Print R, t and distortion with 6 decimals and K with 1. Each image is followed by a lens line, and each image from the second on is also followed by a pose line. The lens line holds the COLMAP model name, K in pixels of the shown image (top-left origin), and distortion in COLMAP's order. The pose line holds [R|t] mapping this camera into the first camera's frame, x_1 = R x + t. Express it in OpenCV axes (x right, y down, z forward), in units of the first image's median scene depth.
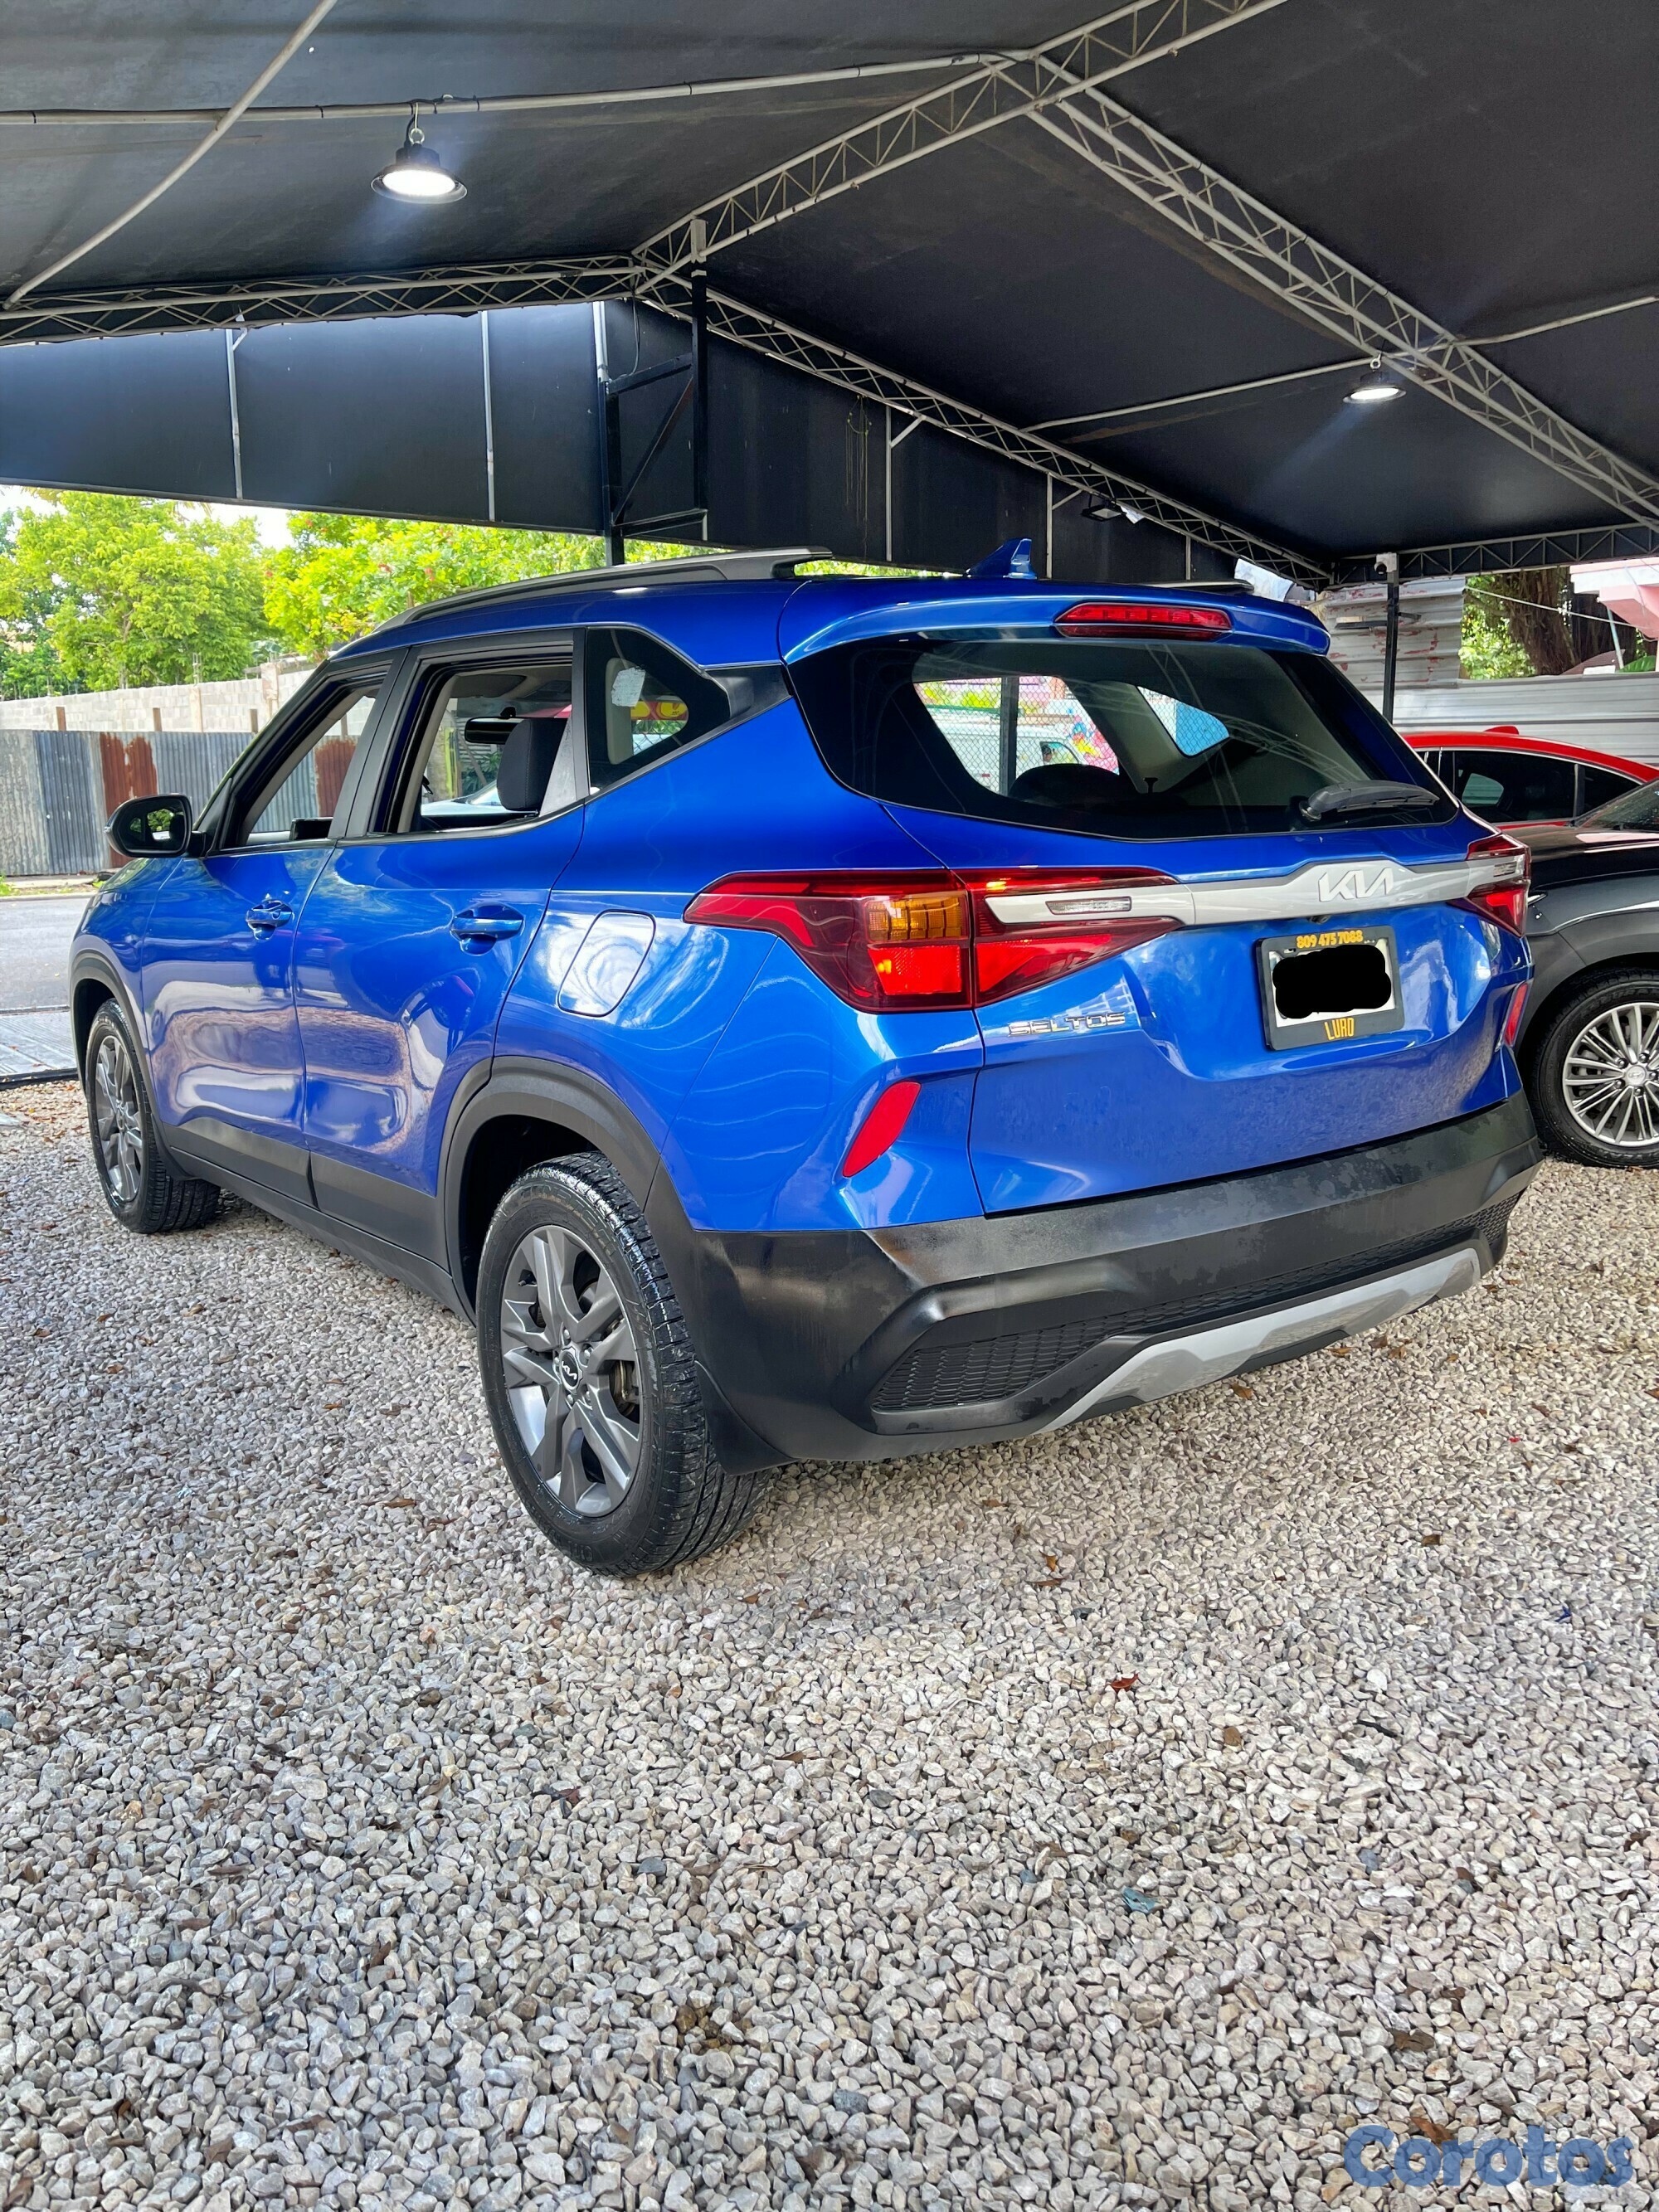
lens RADIAL K [[1796.7, 0, 831.3], [0, 1796.7, 1096.9], [0, 0, 1]] dist [0.026015, -0.011534]
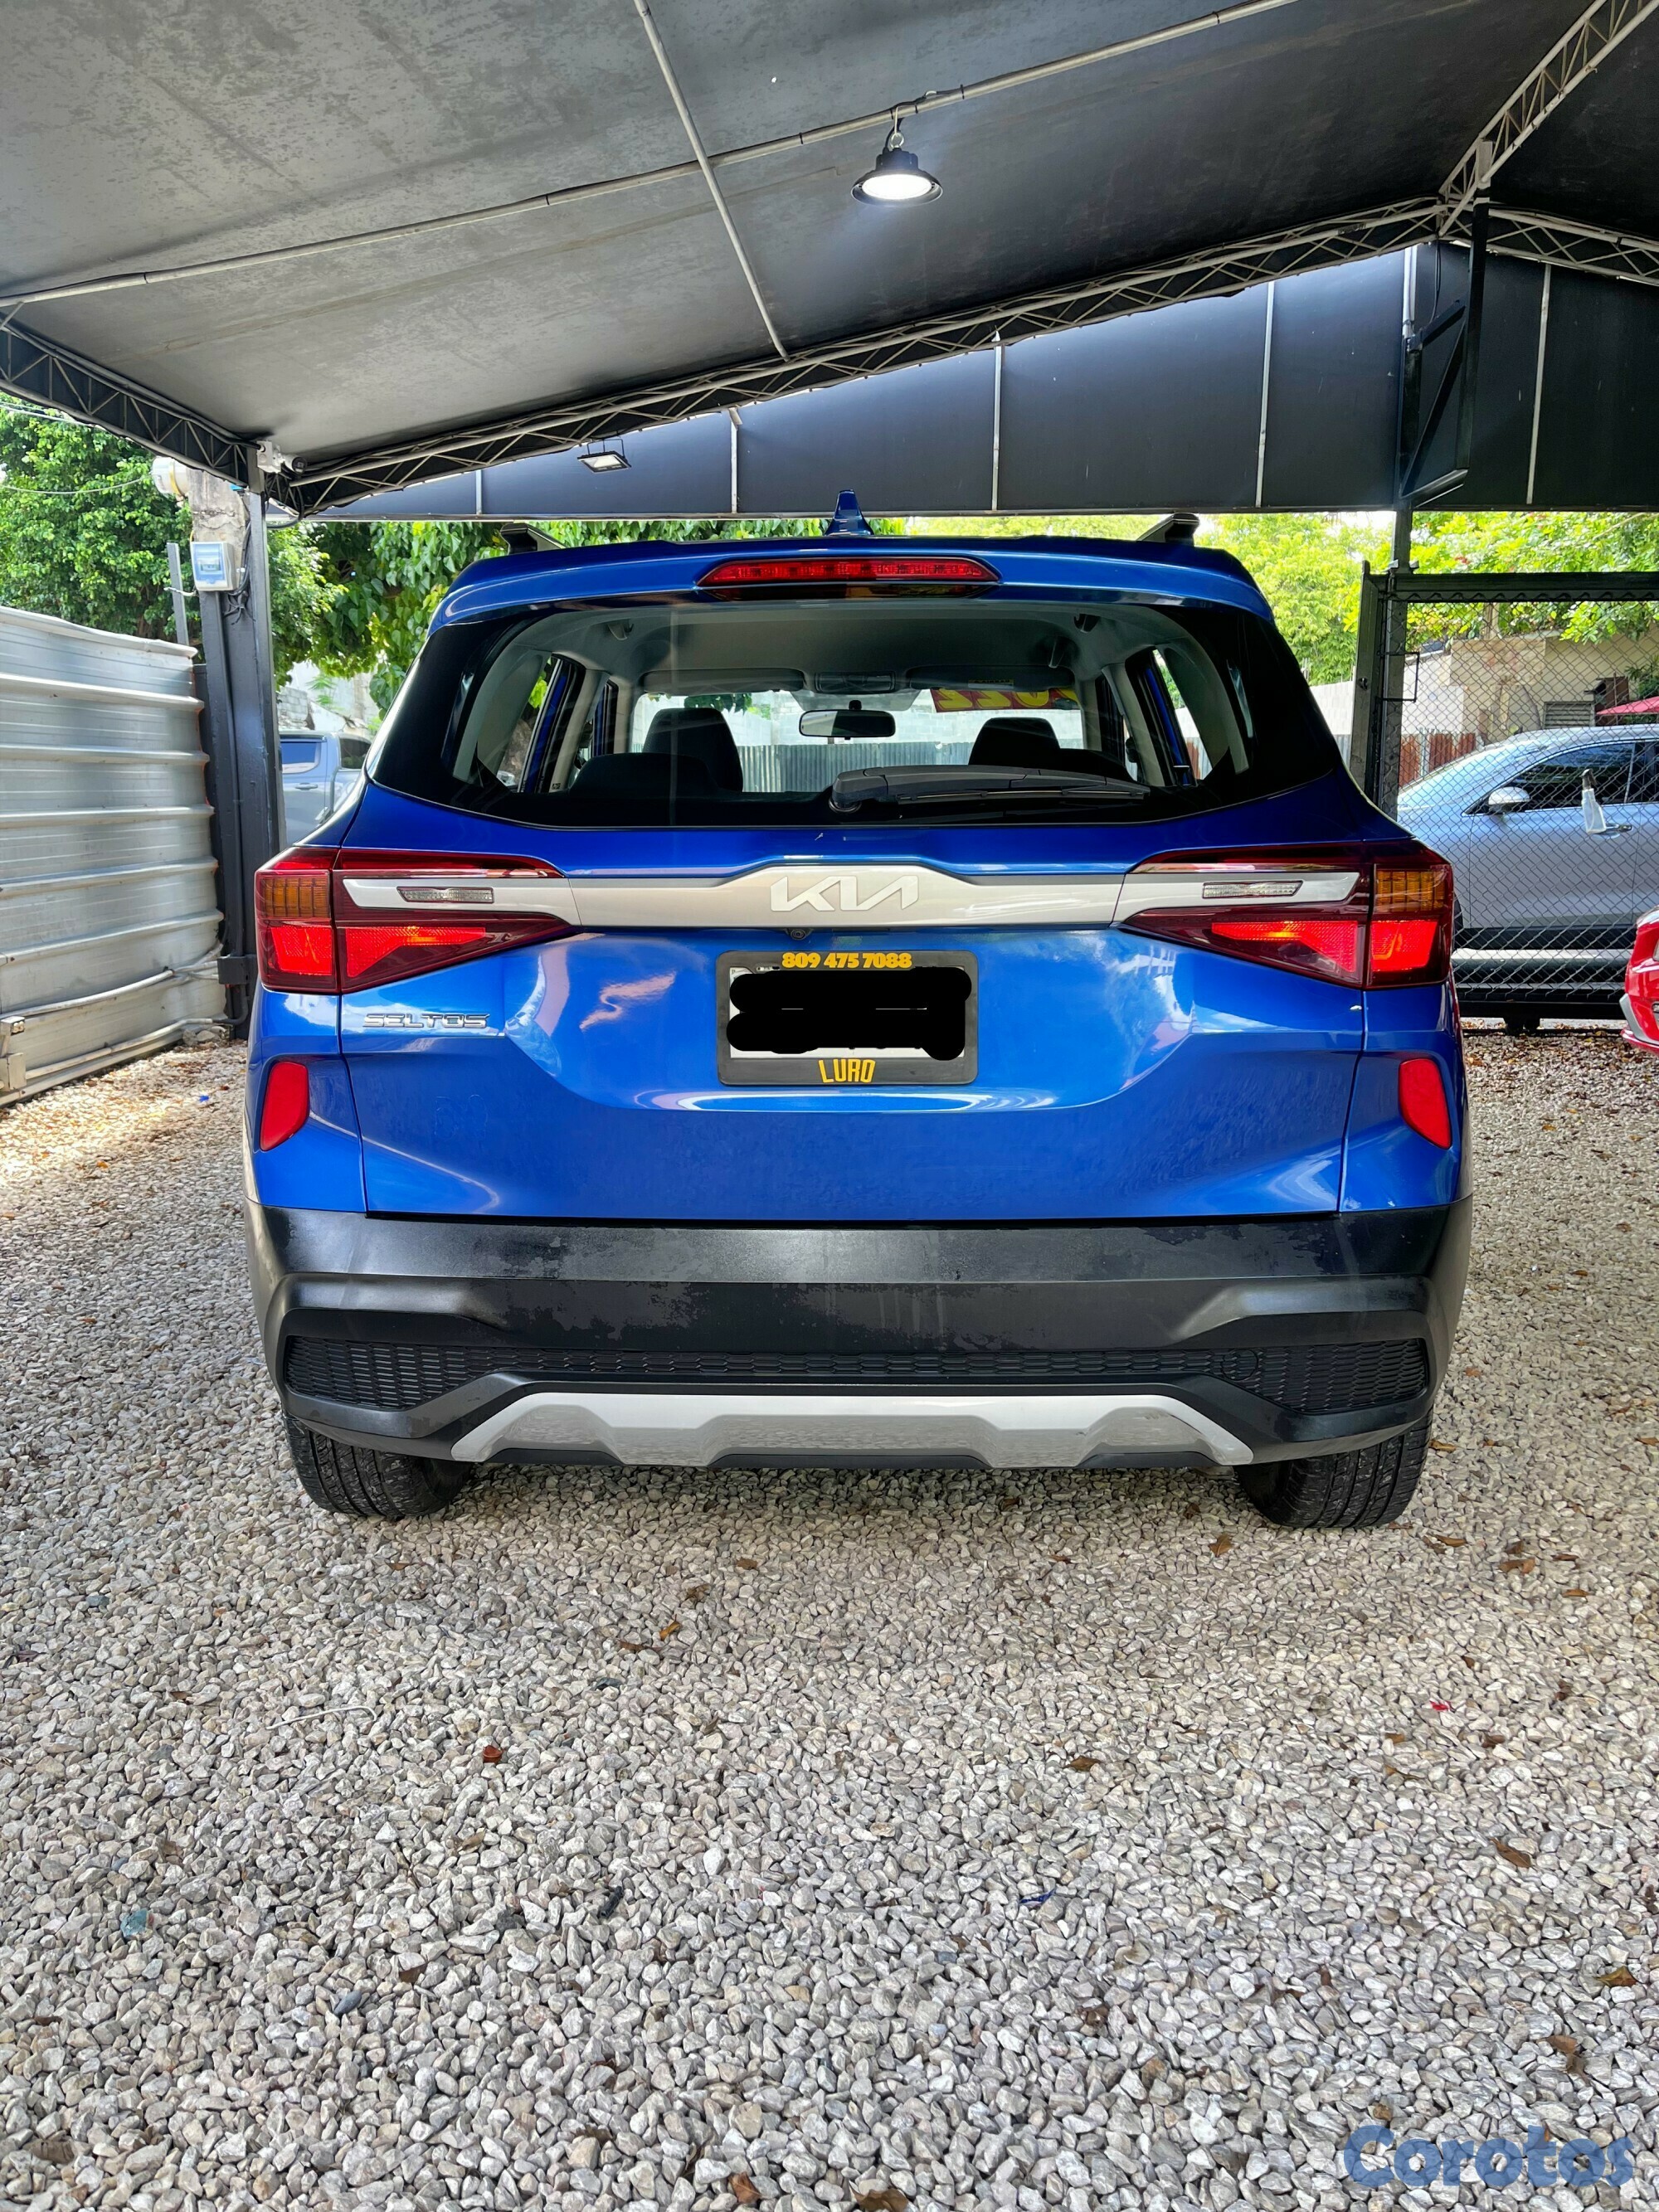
lens RADIAL K [[1796.7, 0, 833.0], [0, 1796.7, 1116.8], [0, 0, 1]] dist [0.026015, -0.011534]
pose [[0.753681, 0.125412, -0.645164, 0.471761], [-0.121977, 0.991263, 0.050196, -0.033570], [0.645822, 0.040864, 0.762393, 0.225695]]
